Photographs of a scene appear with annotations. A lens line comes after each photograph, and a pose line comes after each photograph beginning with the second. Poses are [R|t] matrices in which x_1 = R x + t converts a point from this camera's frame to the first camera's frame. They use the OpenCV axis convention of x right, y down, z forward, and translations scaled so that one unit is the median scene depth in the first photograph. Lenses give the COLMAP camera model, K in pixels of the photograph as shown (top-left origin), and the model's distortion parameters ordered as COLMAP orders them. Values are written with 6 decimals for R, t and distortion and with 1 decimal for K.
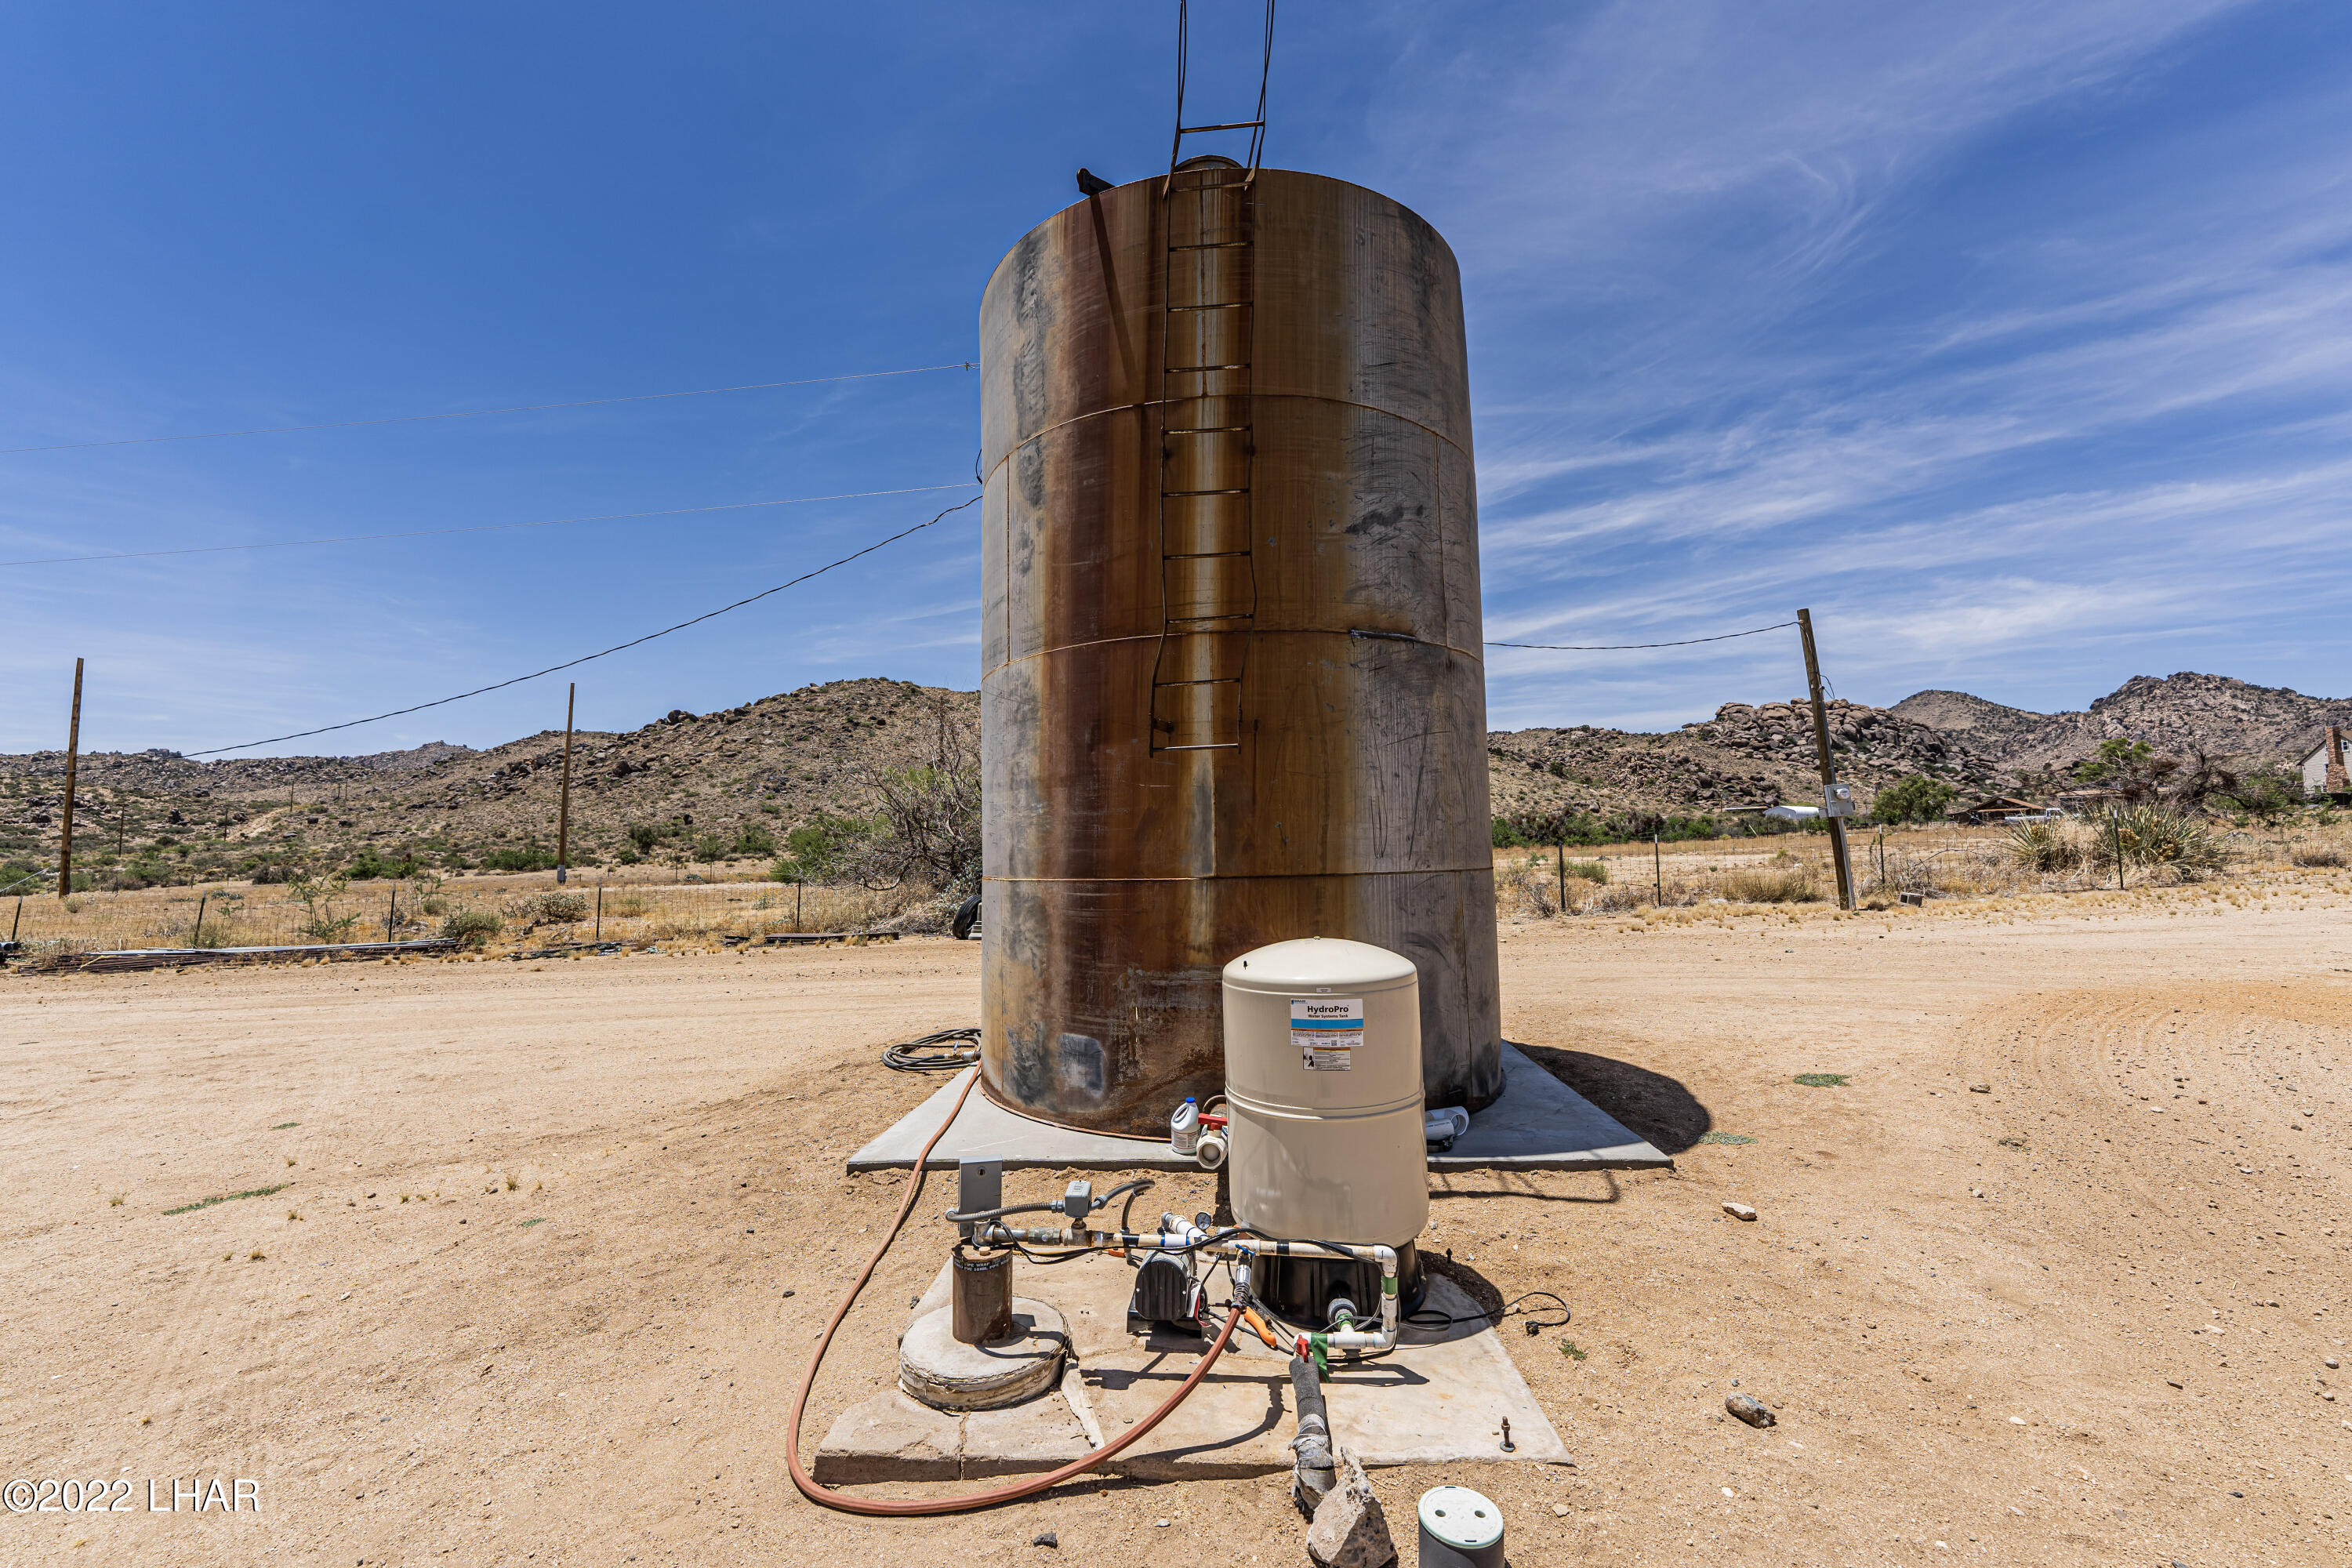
lens RADIAL K [[937.2, 0, 1171.6], [0, 937.2, 783.1], [0, 0, 1]] dist [0.000015, -0.000131]
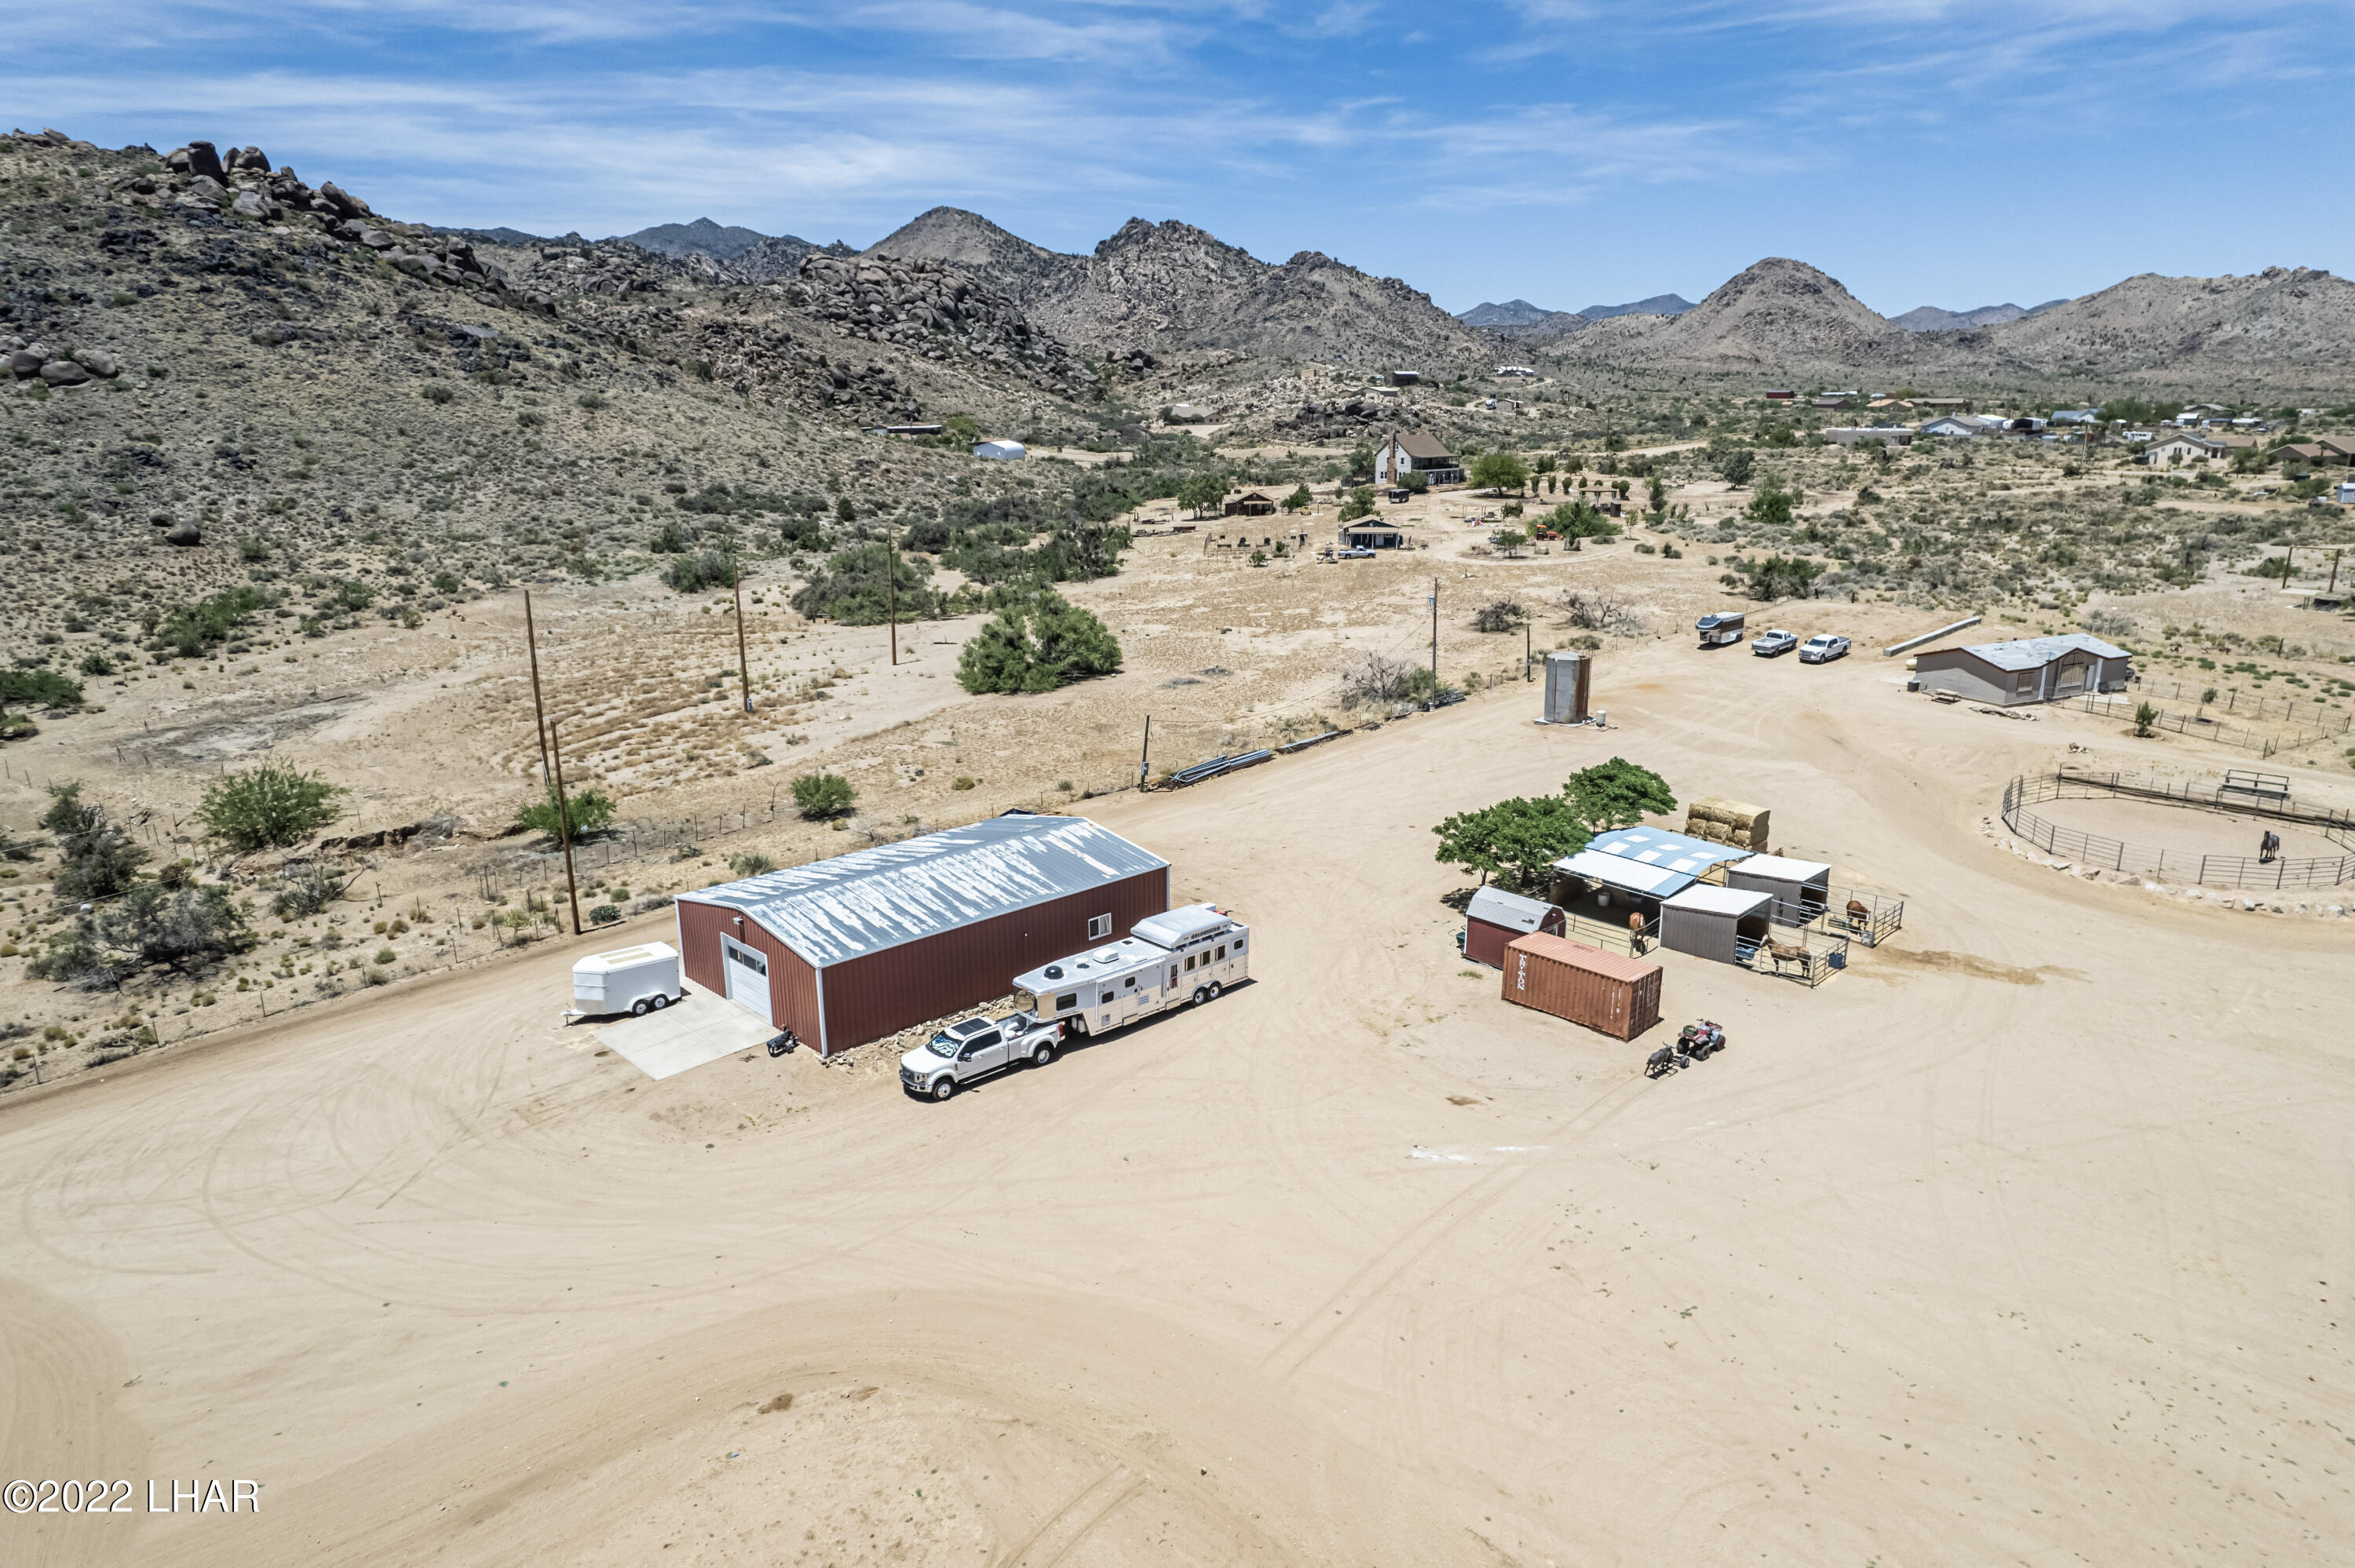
lens RADIAL K [[1513.7, 0, 1174.2], [0, 1513.7, 826.5], [0, 0, 1]] dist [-0.067394, 0.084555]
pose [[0.657374, -0.205739, 0.724935, -0.204457], [-0.054579, 0.946482, 0.318107, -0.050784], [-0.751586, -0.248682, 0.610963, -0.084694]]
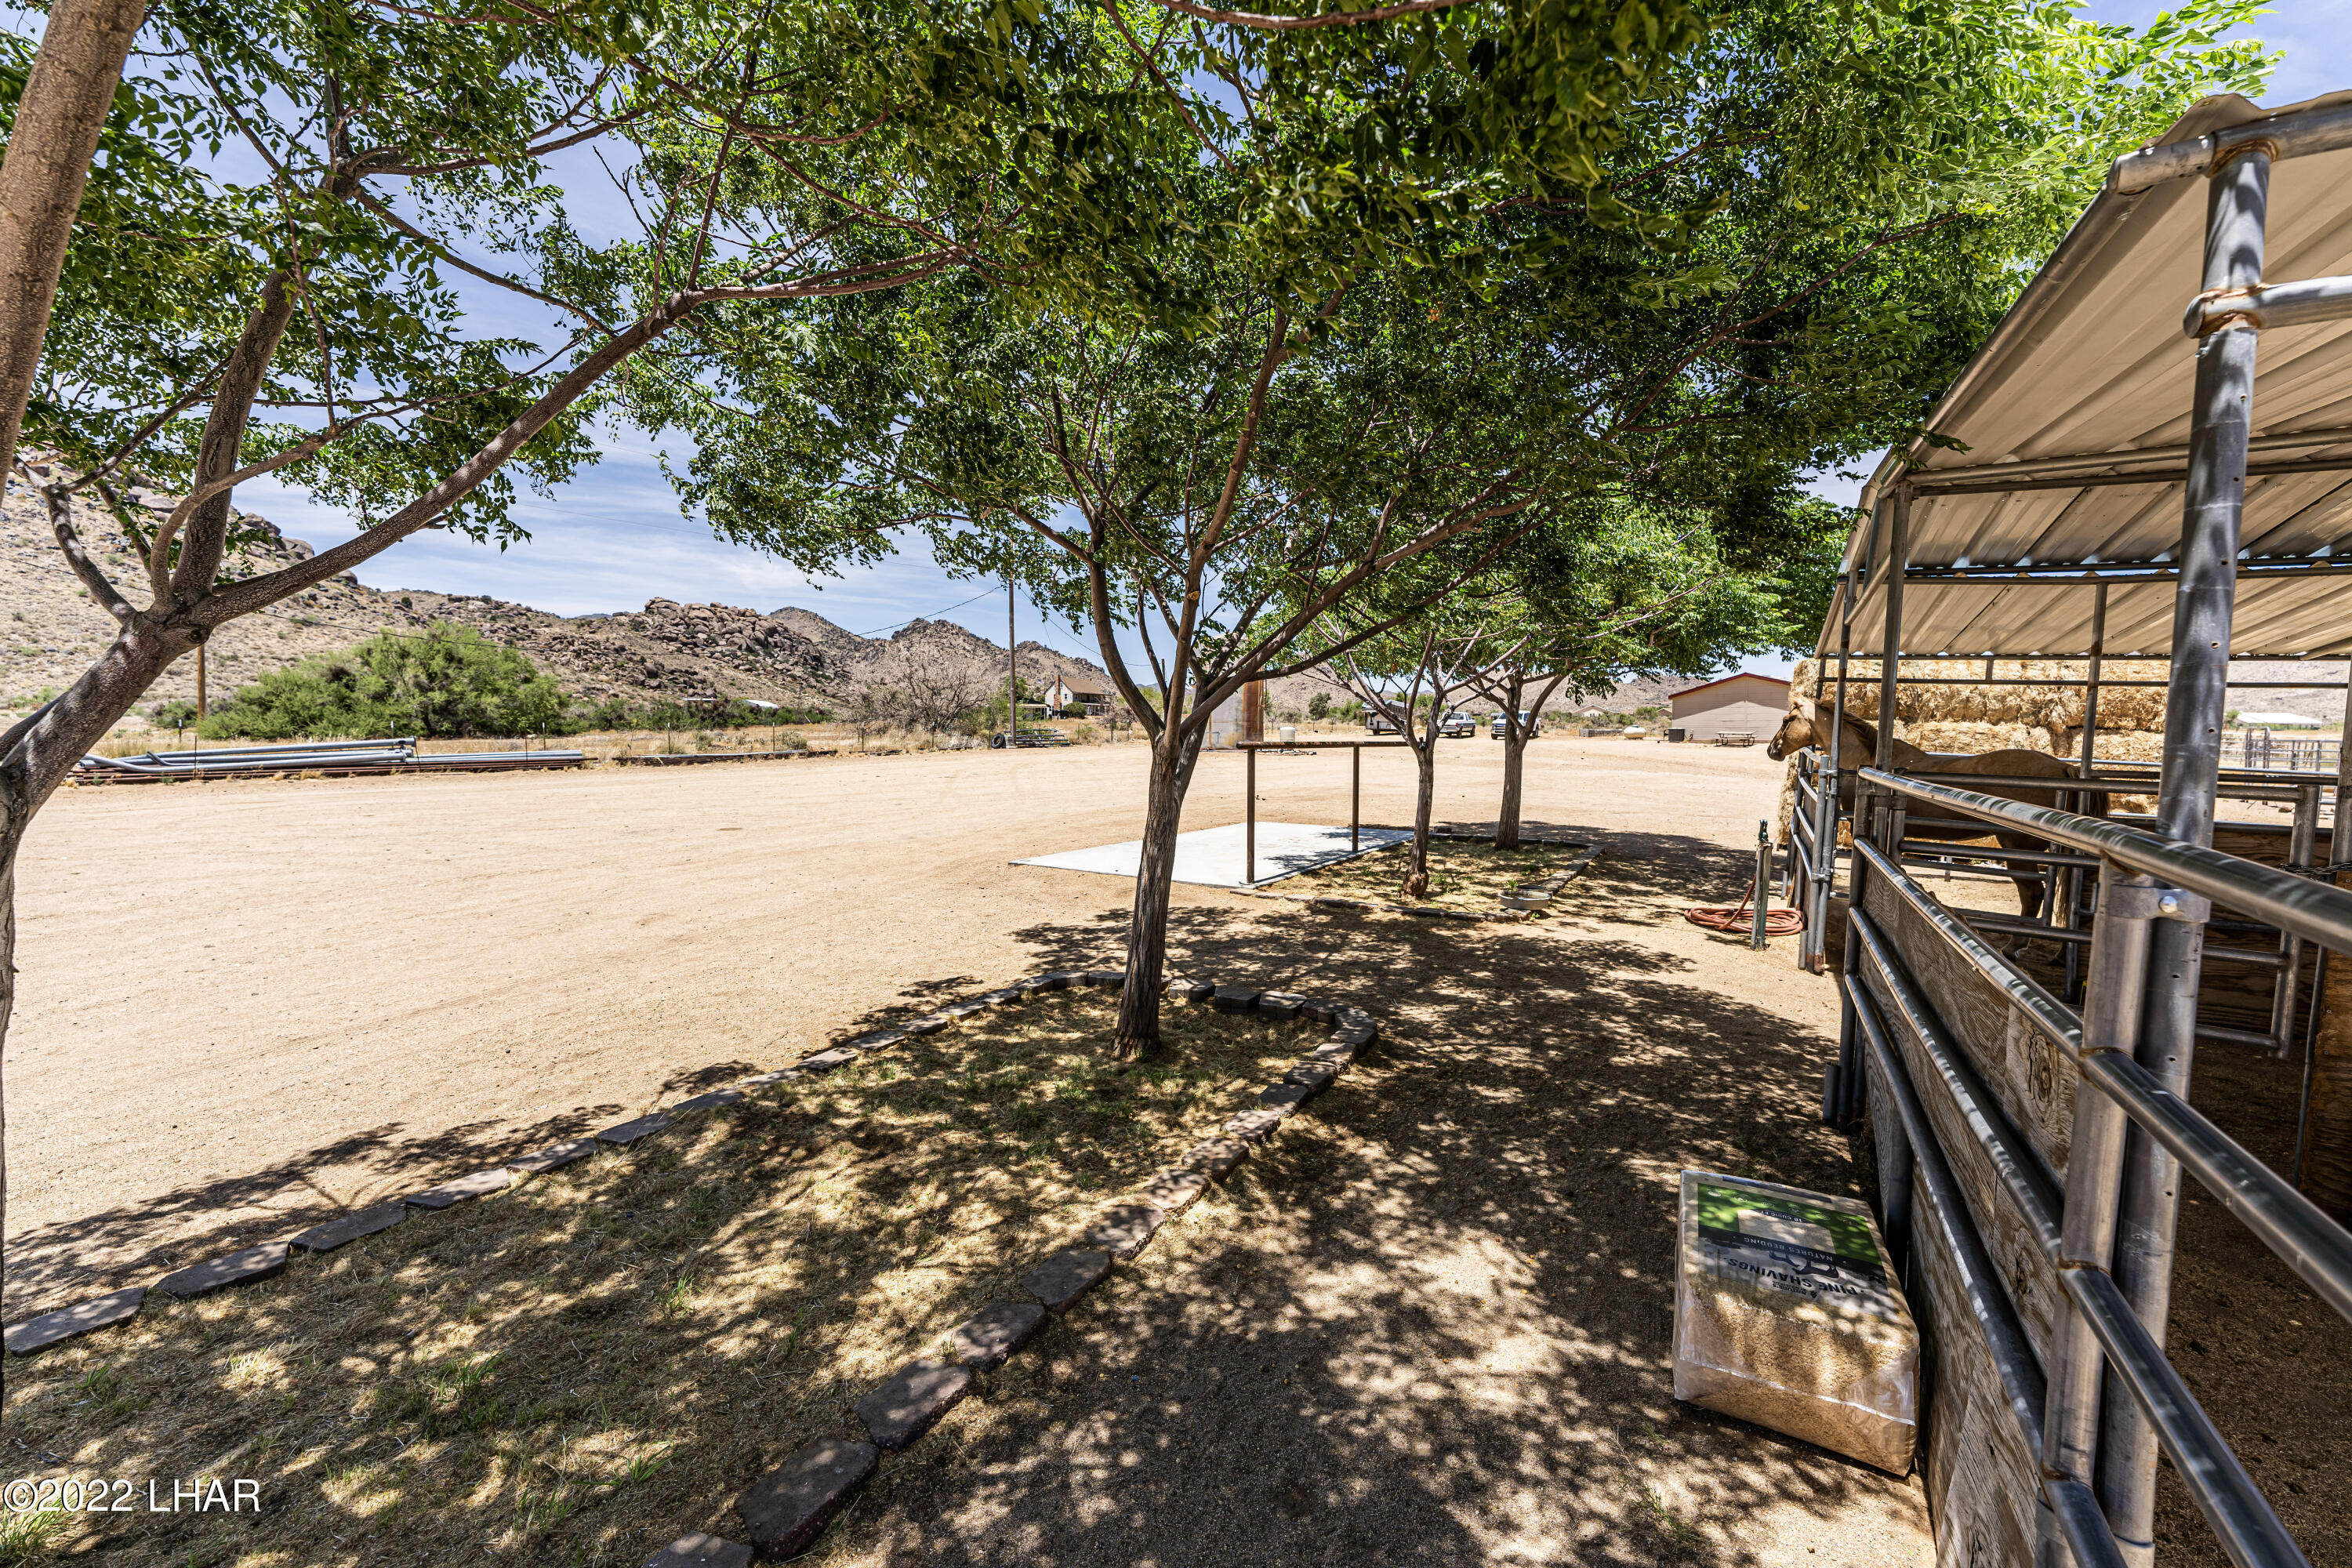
lens RADIAL K [[937.2, 0, 1171.6], [0, 937.2, 783.1], [0, 0, 1]] dist [0.000015, -0.000131]
pose [[0.469946, -0.026649, 0.882293, -0.074630], [-0.078513, 0.994320, 0.071851, 0.000901], [-0.879197, -0.103038, 0.465184, -0.021783]]
